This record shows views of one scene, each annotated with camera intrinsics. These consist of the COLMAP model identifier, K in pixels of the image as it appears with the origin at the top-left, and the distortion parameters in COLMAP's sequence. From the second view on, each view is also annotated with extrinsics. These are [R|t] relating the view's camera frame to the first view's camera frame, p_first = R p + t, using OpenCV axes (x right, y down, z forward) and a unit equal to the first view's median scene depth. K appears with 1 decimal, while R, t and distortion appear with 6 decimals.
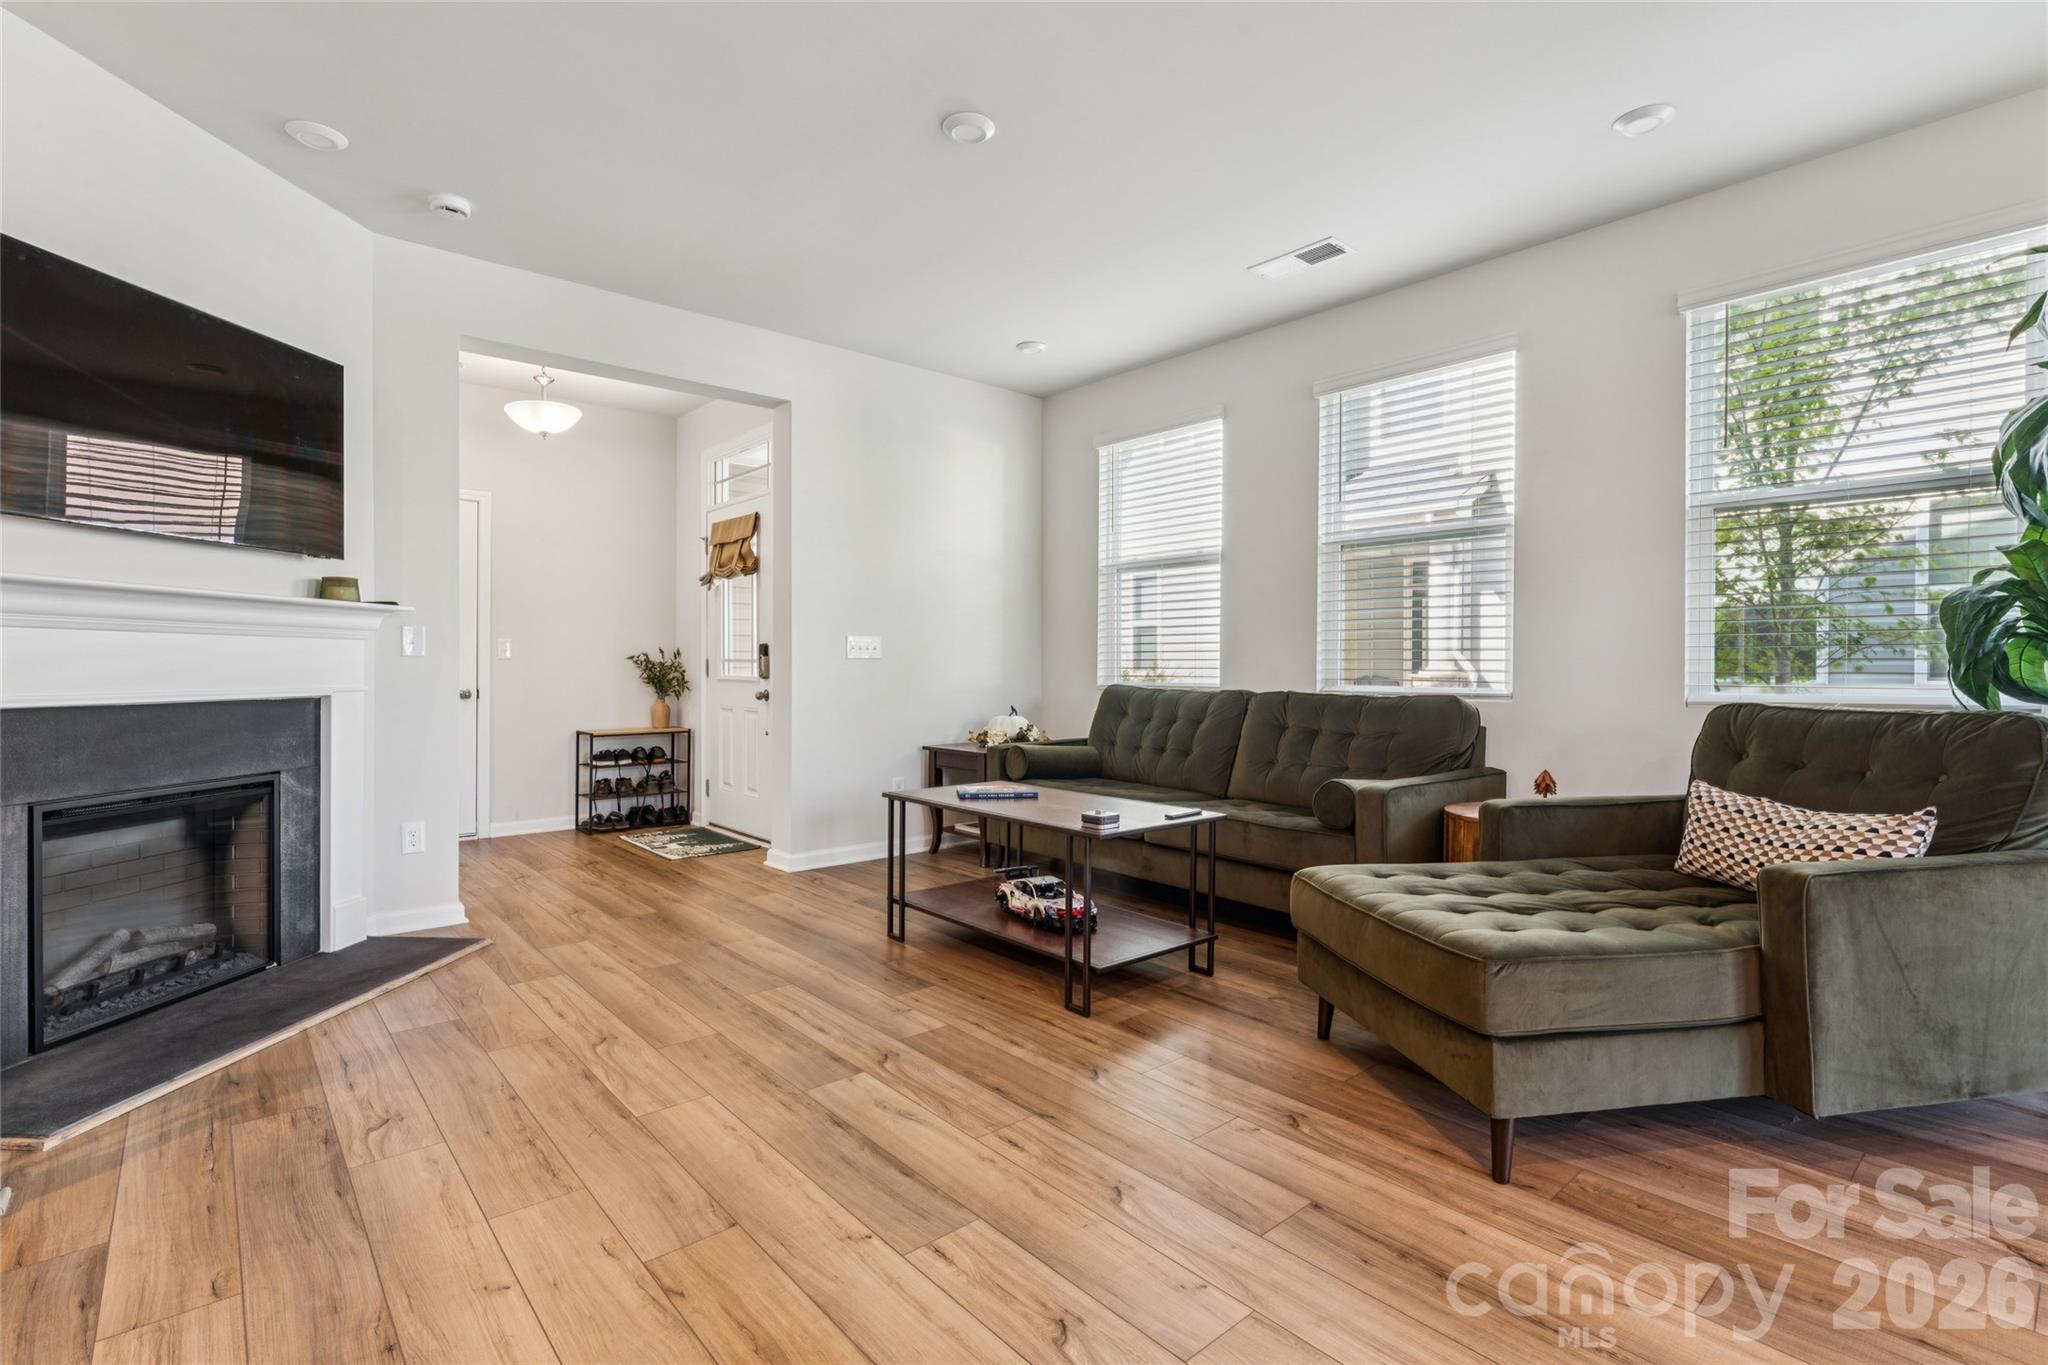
lens RADIAL K [[958.1, 0, 1023.5], [0, 958.1, 674.5], [0, 0, 1]] dist [0.000208, -0.000131]
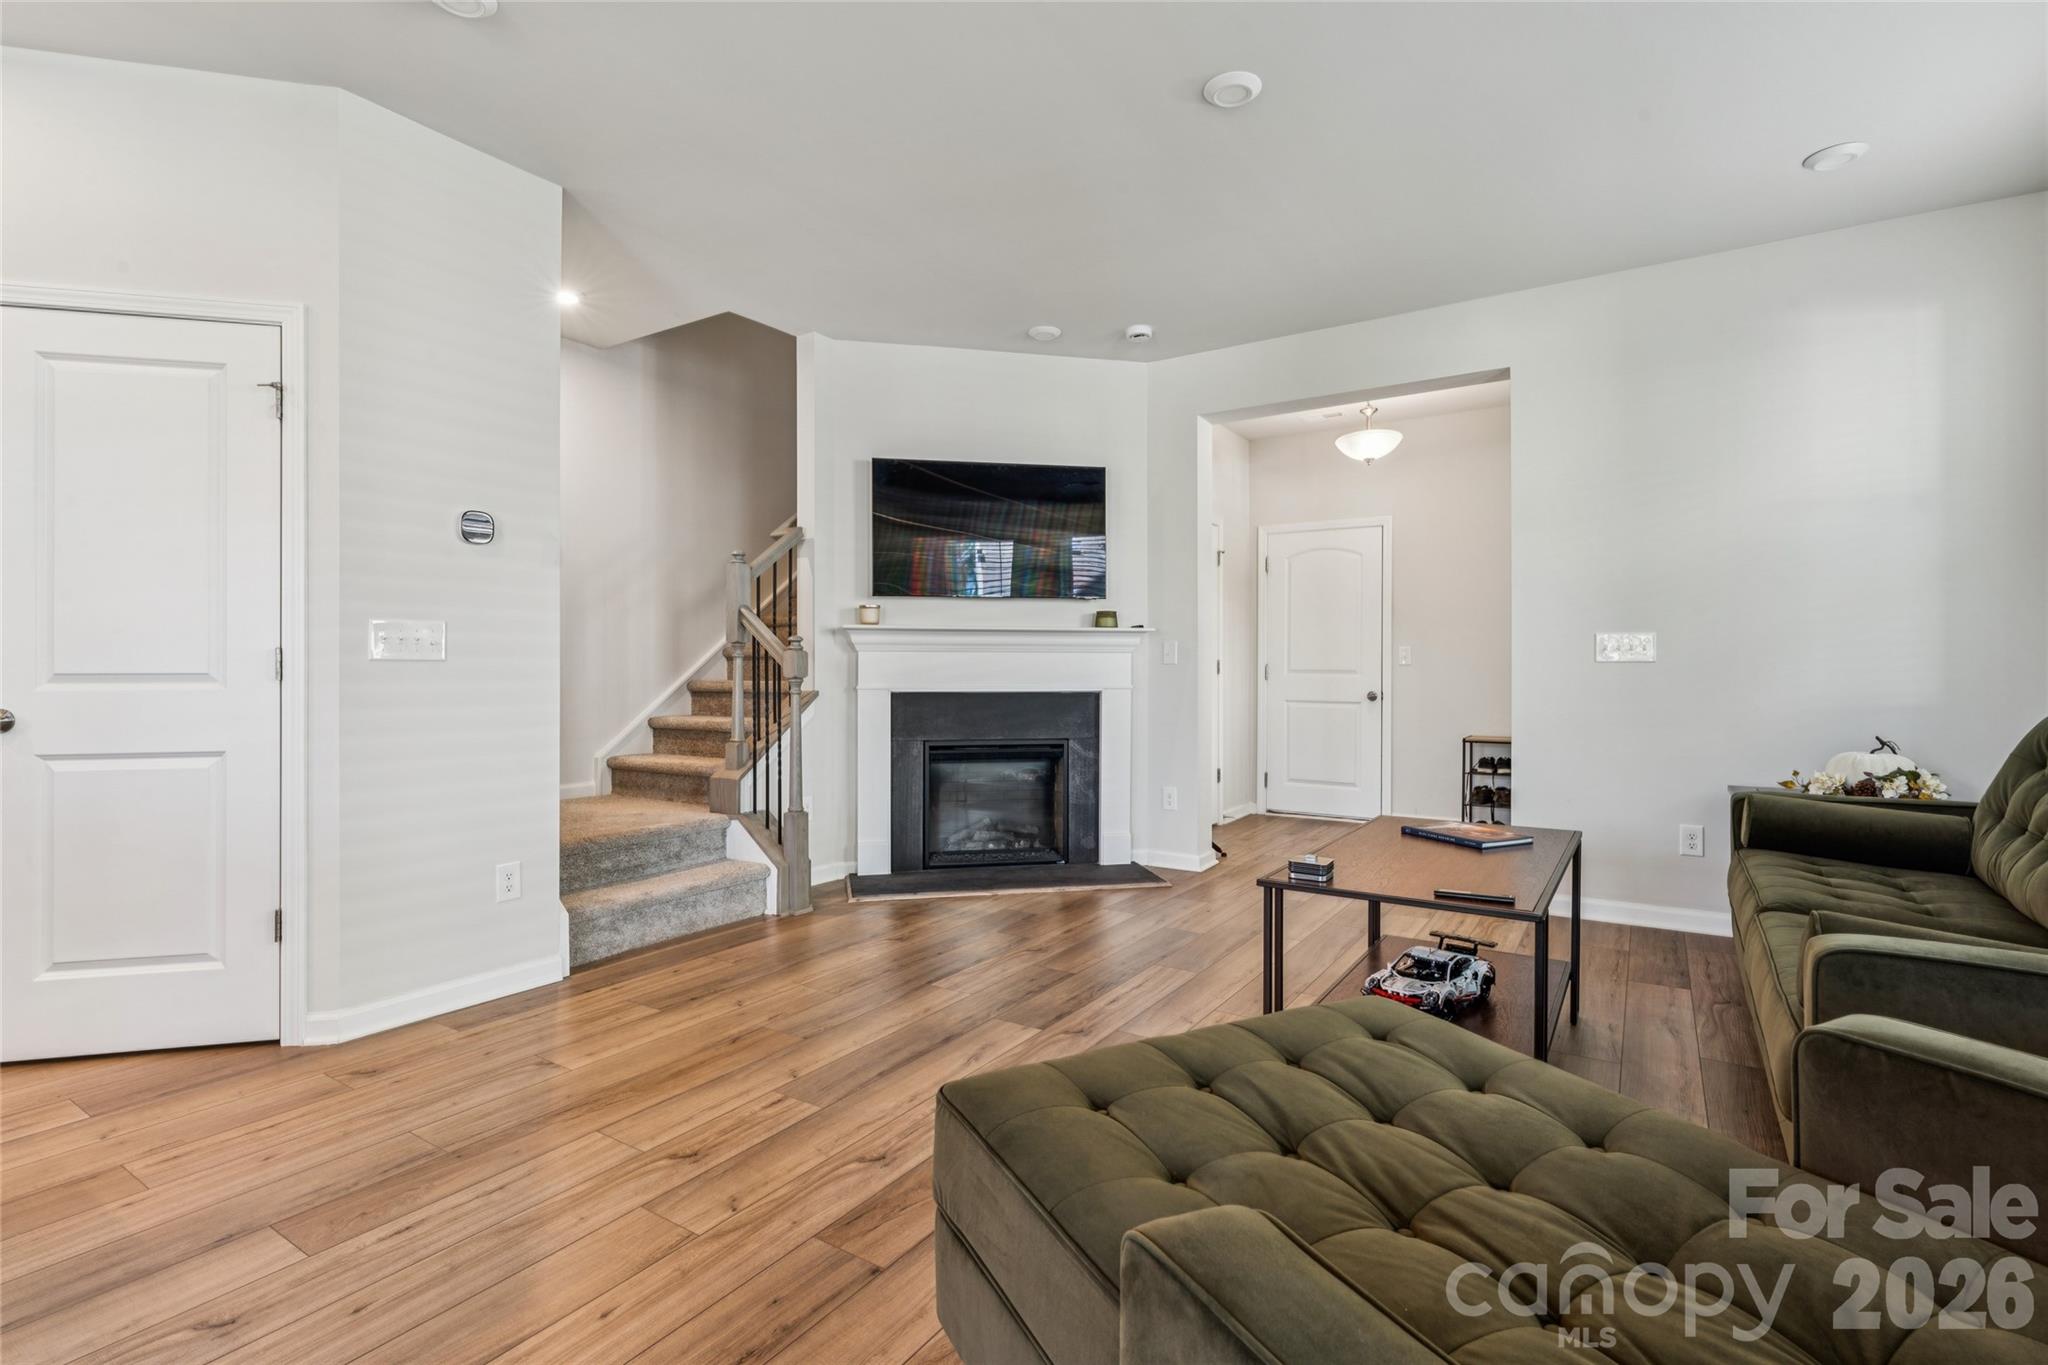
lens RADIAL K [[953.1, 0, 1029.1], [0, 953.1, 663.5], [0, 0, 1]] dist [0.000536, 0.000279]
pose [[0.276020, -0.008001, -0.961119, 0.668098], [-0.008535, 0.999906, -0.010775, -0.004194], [0.961114, 0.011177, 0.275926, 0.488219]]
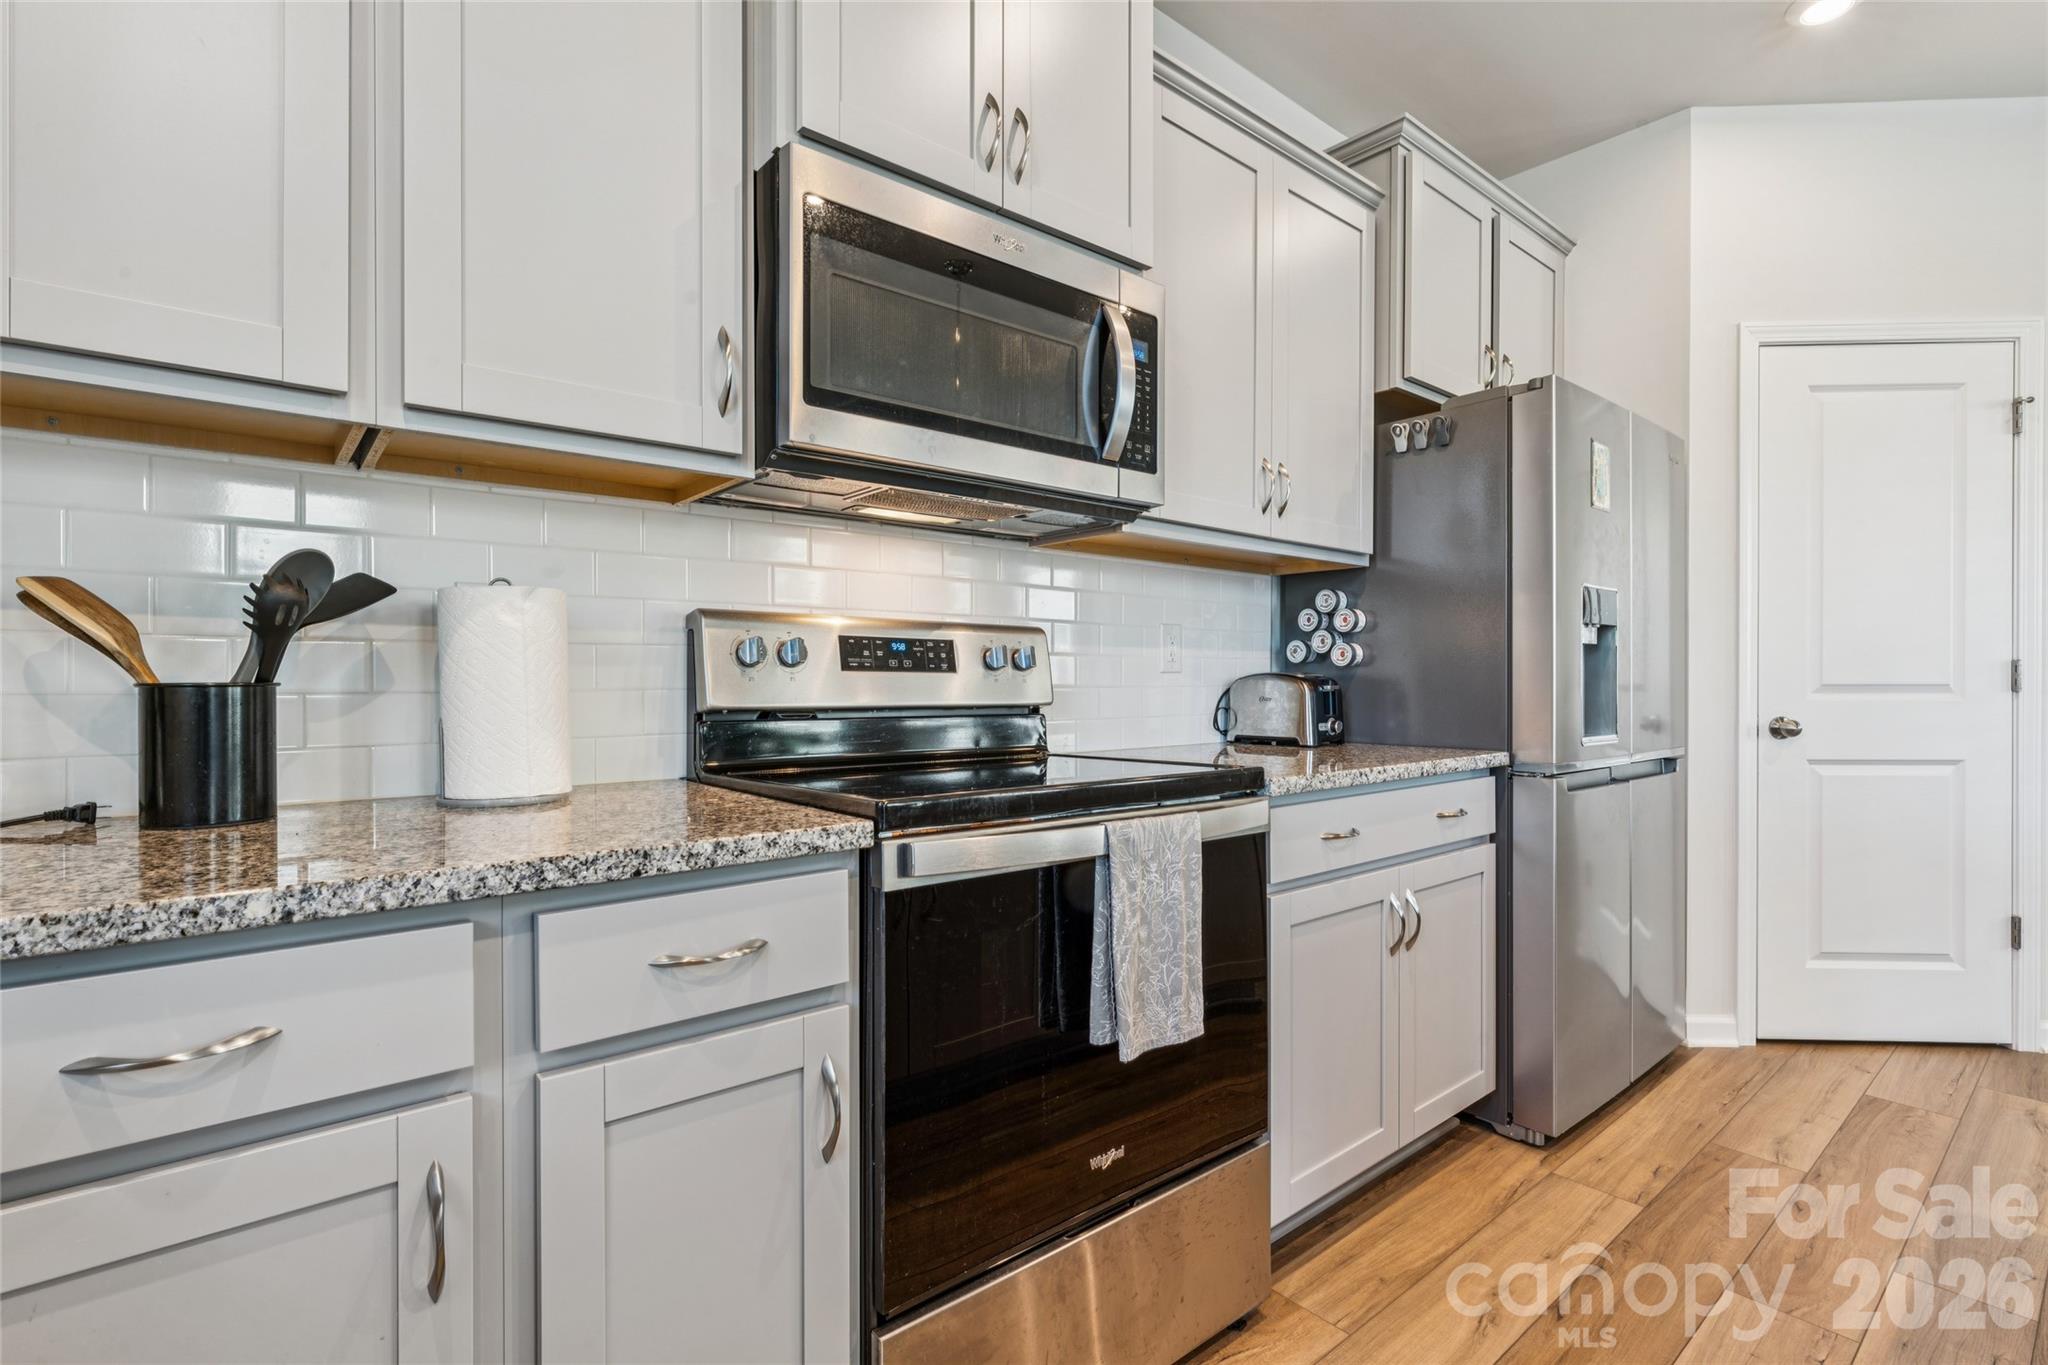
lens RADIAL K [[940.0, 0, 1025.0], [0, 940.0, 686.4], [0, 0, 1]] dist [-0.000320, 0.000090]
pose [[-0.018298, 0.003664, -0.999826, 0.542279], [-0.009991, 0.999943, 0.003848, 0.007418], [0.999783, 0.010059, -0.018260, -0.711926]]
